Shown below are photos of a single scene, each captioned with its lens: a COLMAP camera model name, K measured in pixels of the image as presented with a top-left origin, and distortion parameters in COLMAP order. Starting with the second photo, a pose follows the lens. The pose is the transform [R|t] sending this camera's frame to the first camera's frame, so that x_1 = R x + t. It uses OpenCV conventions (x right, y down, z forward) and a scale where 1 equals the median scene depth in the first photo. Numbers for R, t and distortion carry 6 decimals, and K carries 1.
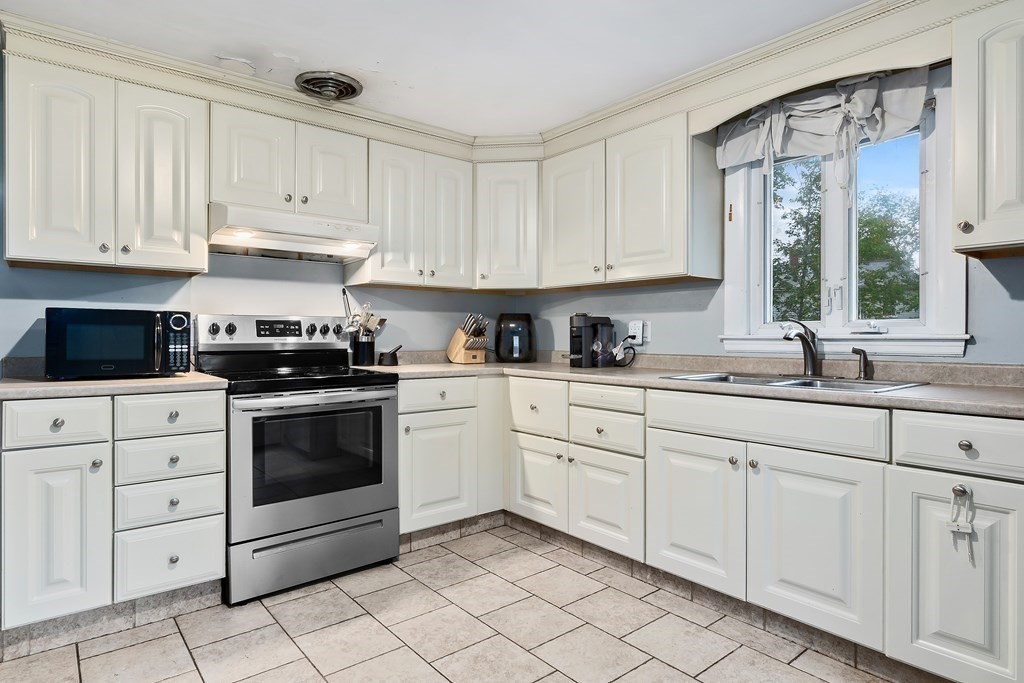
lens RADIAL K [[573.8, 0, 508.8], [0, 573.8, 337.5], [0, 0, 1]] dist [0.001095, 0.000426]
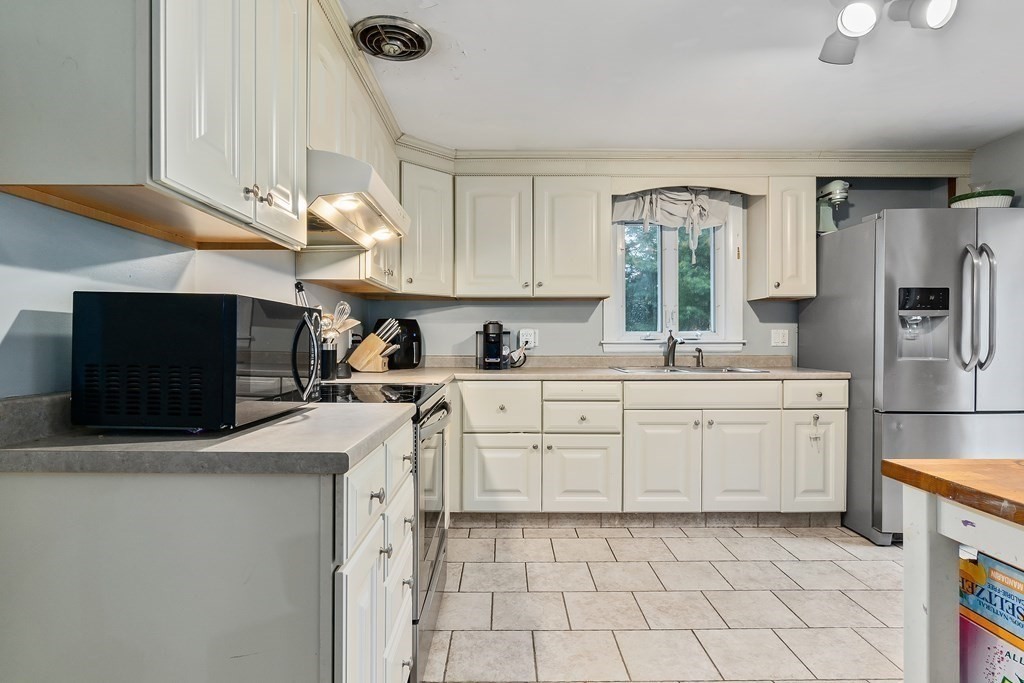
lens RADIAL K [[524.1, 0, 507.6], [0, 524.1, 343.8], [0, 0, 1]] dist [-0.000042, -0.000295]
pose [[0.631391, -0.008882, 0.775414, -0.779641], [0.004901, 0.999960, 0.007463, -0.007413], [-0.775449, -0.000911, 0.631410, 0.391084]]
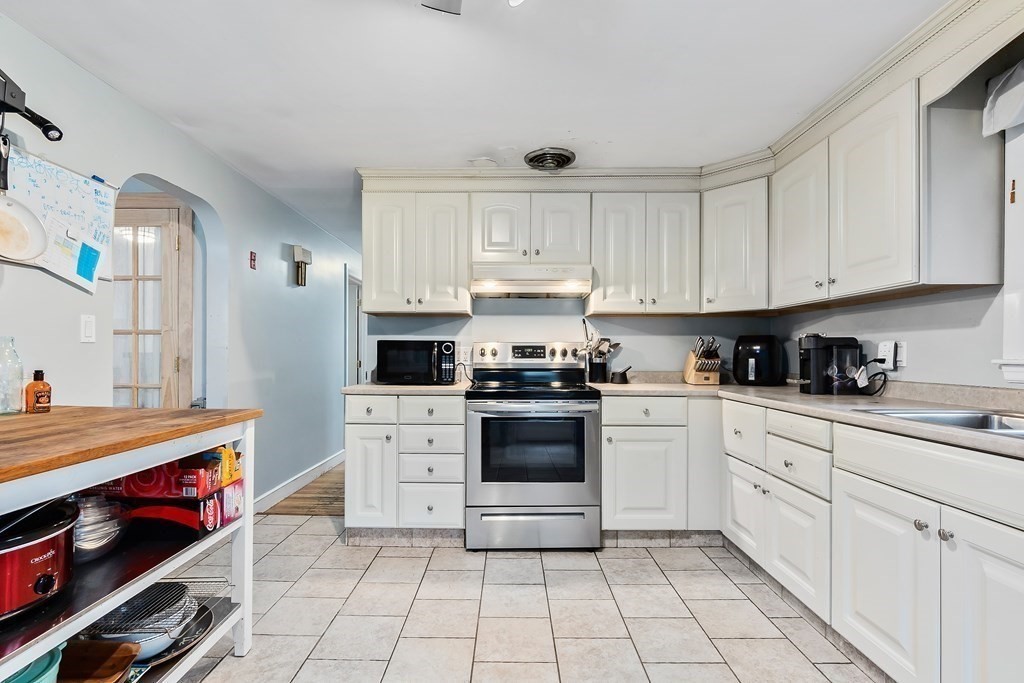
lens RADIAL K [[489.2, 0, 505.9], [0, 489.2, 355.6], [0, 0, 1]] dist [-0.000133, -0.000313]
pose [[0.770032, 0.001791, -0.638003, 0.293163], [-0.004261, 0.999988, -0.002336, -0.004780], [0.637991, 0.004517, 0.770030, 0.114435]]
